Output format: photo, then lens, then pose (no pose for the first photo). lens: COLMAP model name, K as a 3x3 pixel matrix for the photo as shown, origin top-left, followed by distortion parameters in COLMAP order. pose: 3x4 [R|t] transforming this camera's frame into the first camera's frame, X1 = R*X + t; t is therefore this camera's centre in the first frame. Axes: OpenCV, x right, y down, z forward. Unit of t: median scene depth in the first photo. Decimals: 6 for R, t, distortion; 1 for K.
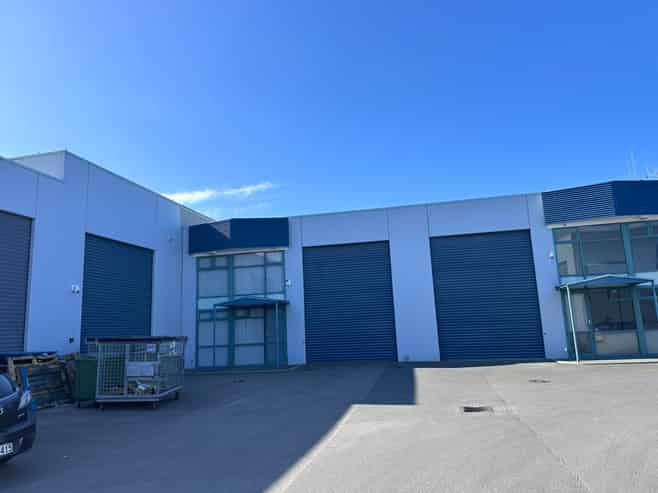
lens RADIAL K [[482.9, 0, 334.2], [0, 482.9, 246.4], [0, 0, 1]] dist [0.025275, -0.011402]
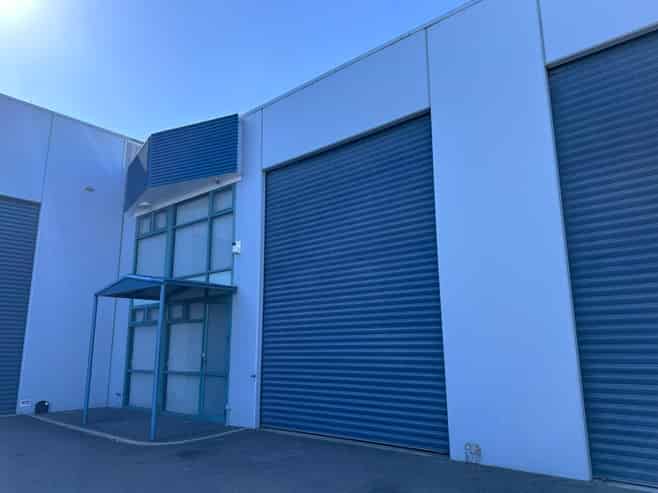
lens RADIAL K [[482.9, 0, 329.6], [0, 482.9, 249.7], [0, 0, 1]] dist [0.025275, -0.011402]
pose [[0.862072, -0.061890, -0.502993, 0.220245], [0.052678, 0.998082, -0.032523, 0.096876], [0.504041, 0.001541, 0.863679, 0.631453]]
